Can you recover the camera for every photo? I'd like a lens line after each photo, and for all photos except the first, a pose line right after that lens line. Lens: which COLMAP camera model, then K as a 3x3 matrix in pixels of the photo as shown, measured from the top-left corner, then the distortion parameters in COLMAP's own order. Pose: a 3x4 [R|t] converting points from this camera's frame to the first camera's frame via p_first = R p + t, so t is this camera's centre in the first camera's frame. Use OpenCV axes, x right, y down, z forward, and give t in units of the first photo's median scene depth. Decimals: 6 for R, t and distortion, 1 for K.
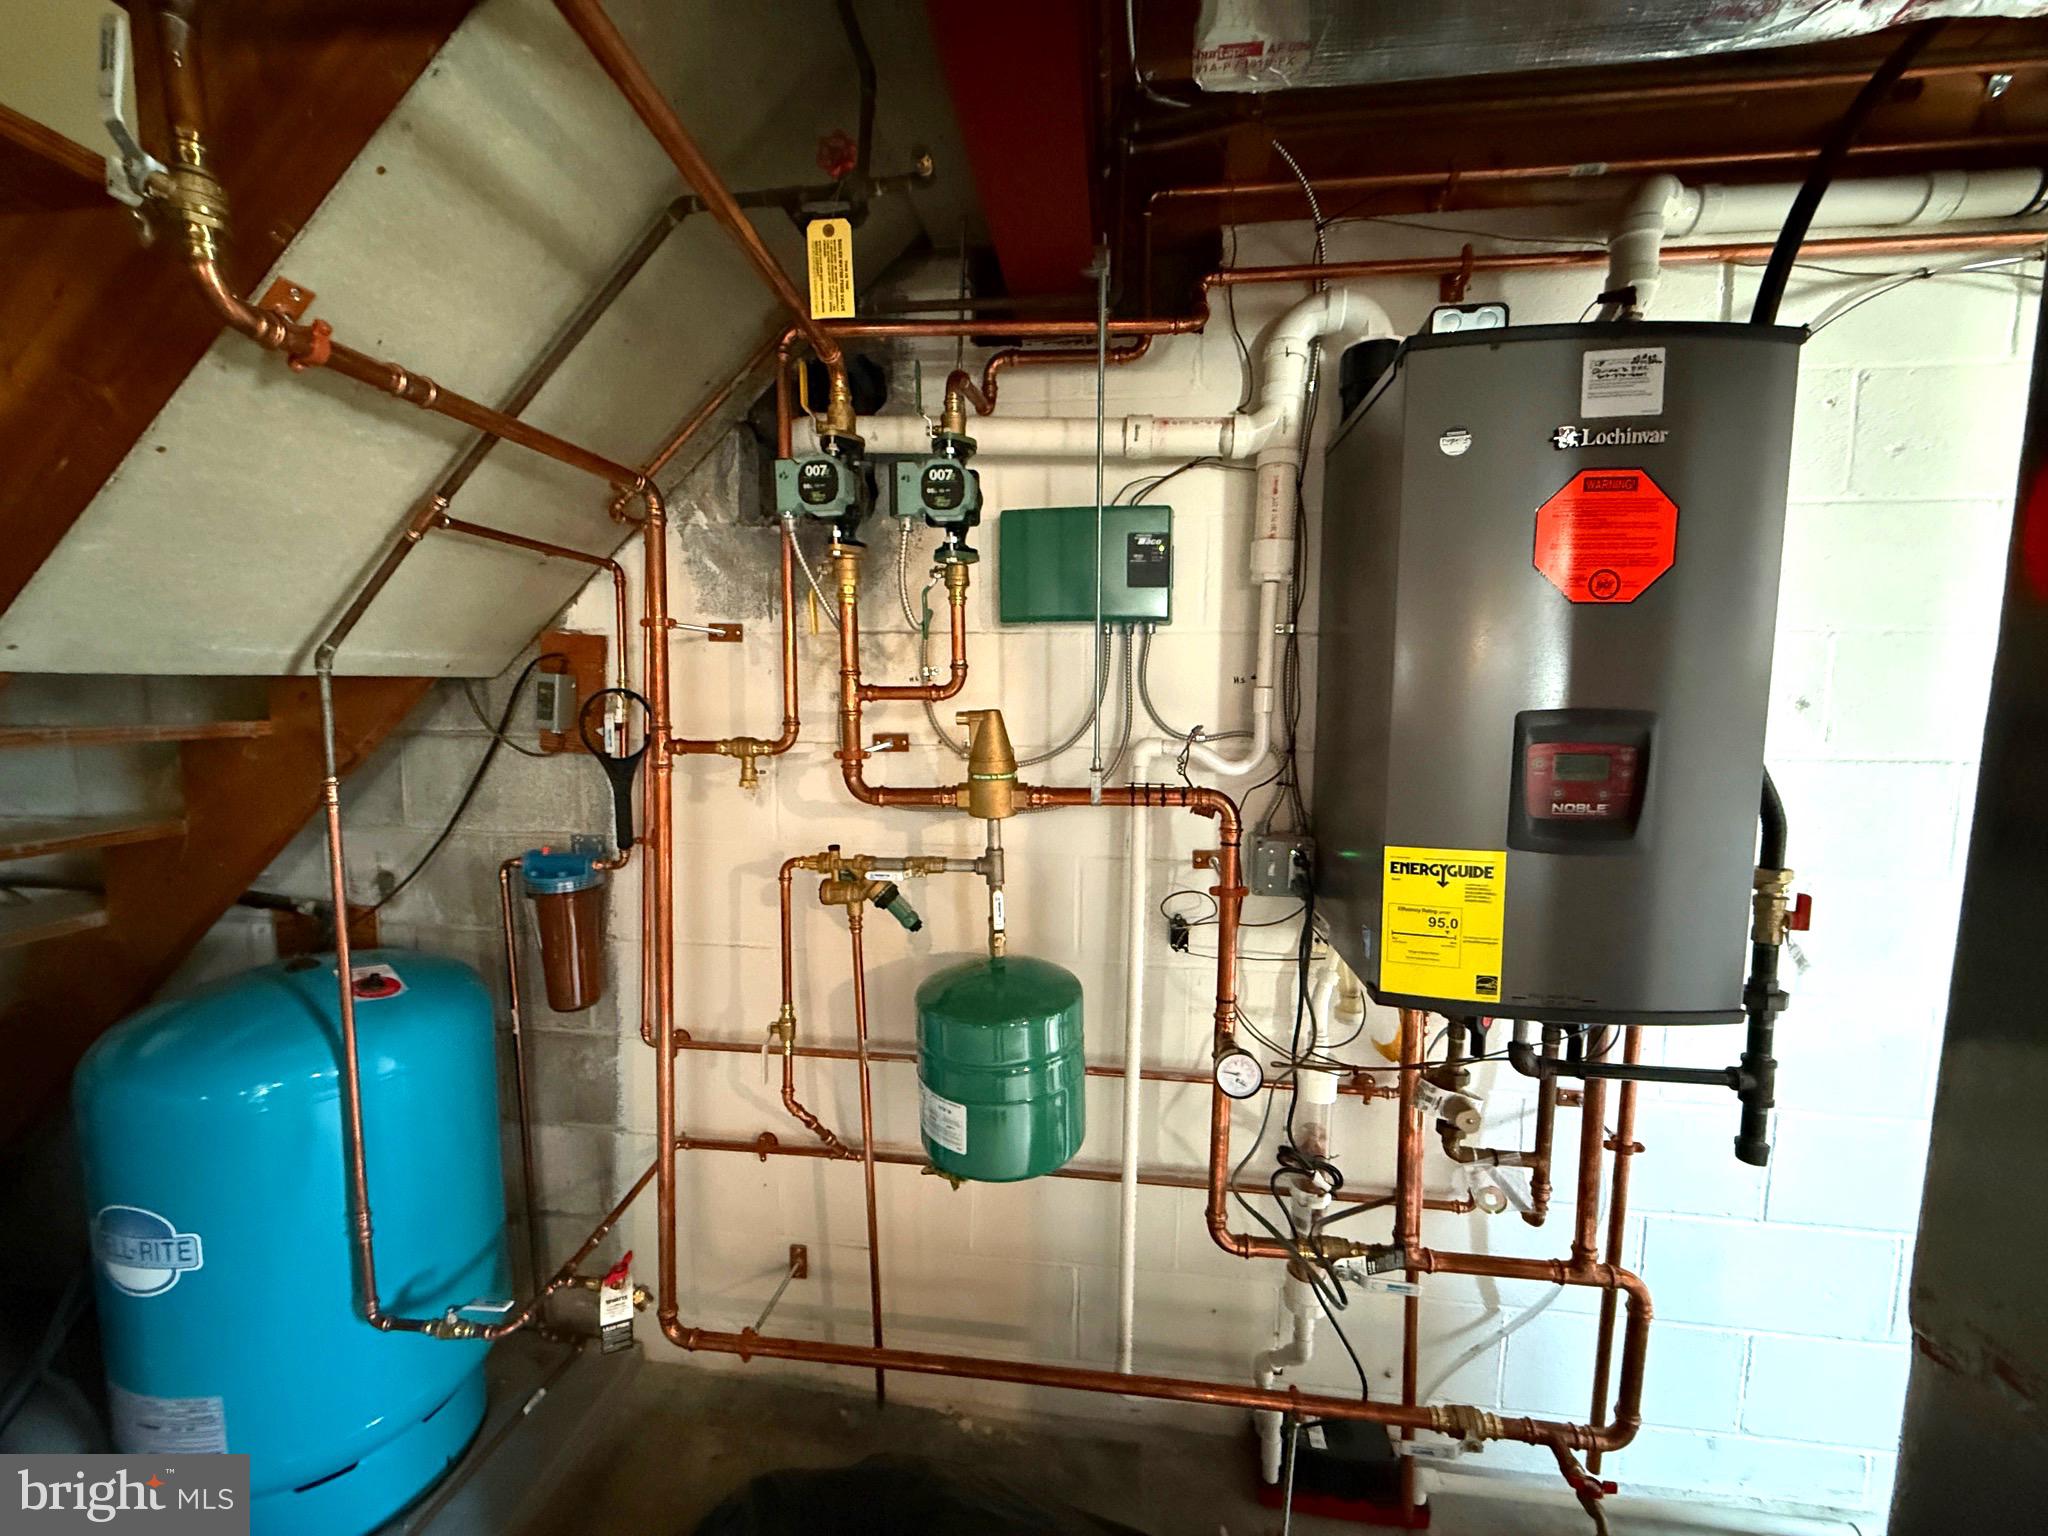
lens RADIAL K [[816.9, 0, 1022.5], [0, 816.9, 777.0], [0, 0, 1]] dist [0.002761, -0.000205]
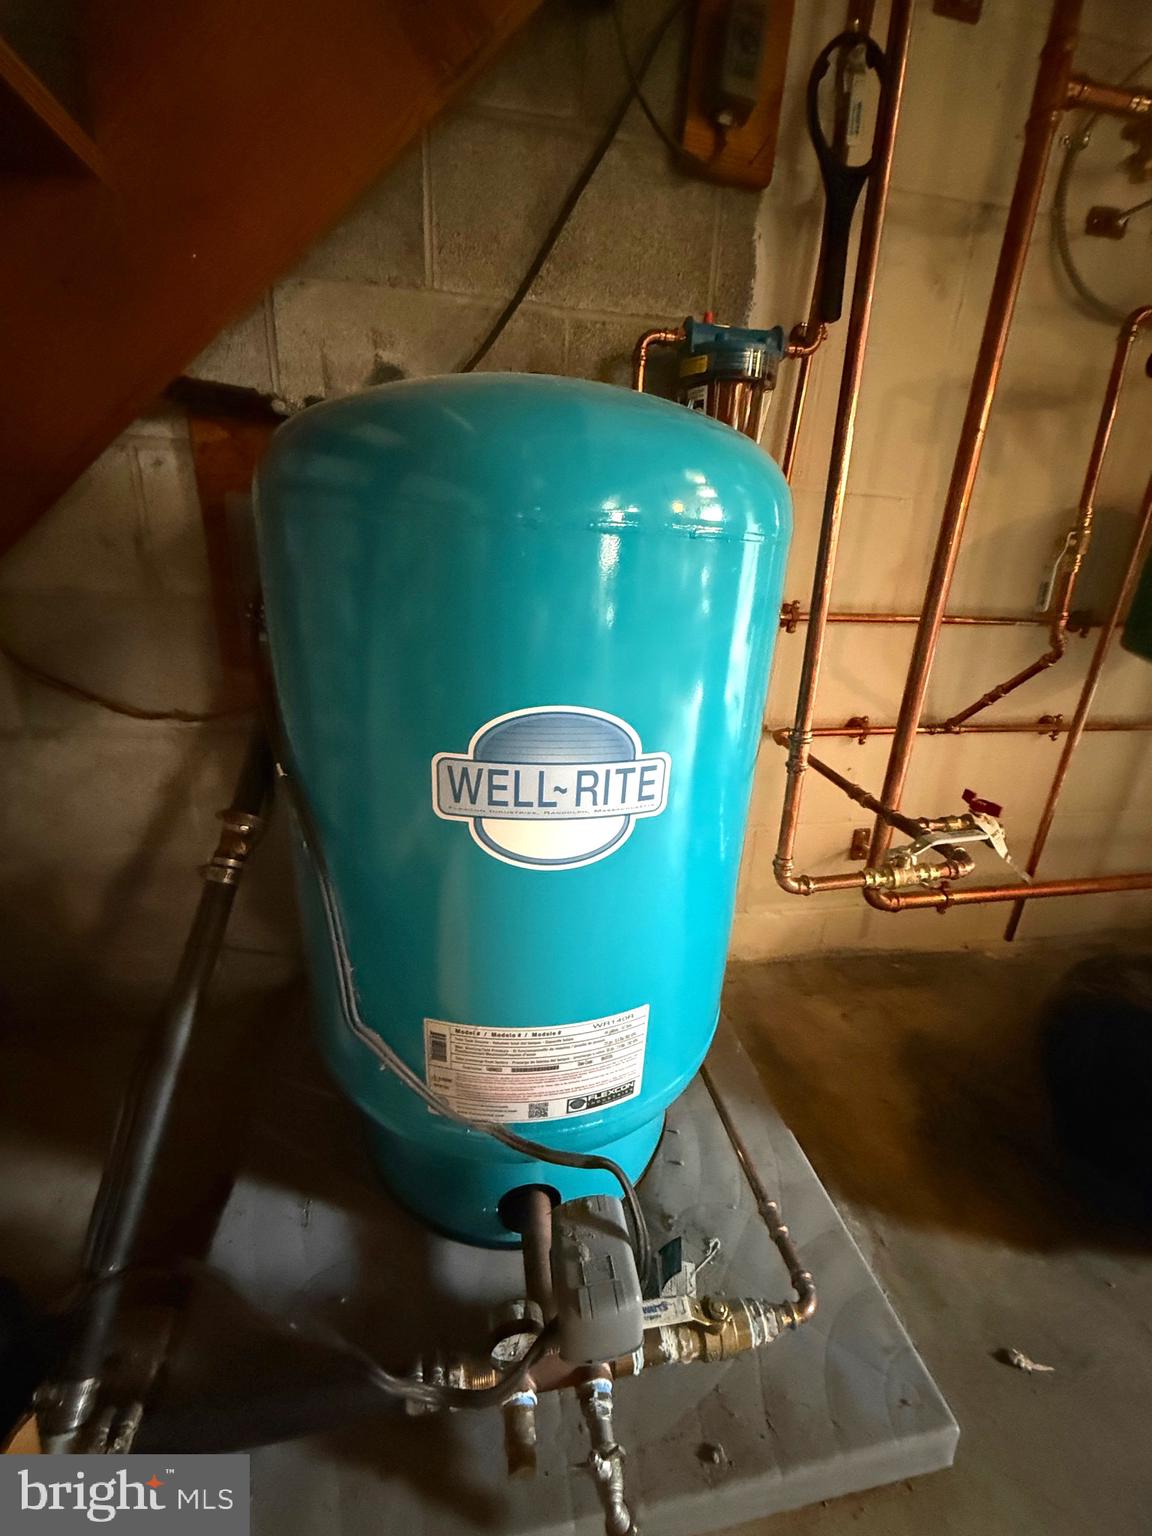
lens RADIAL K [[612.7, 0, 572.2], [0, 612.7, 760.7], [0, 0, 1]] dist [0.002761, -0.000205]
pose [[0.954194, -0.066587, 0.291684, -1.168795], [-0.002802, 0.972887, 0.231264, 0.454540], [-0.299174, -0.221488, 0.928137, 0.610260]]
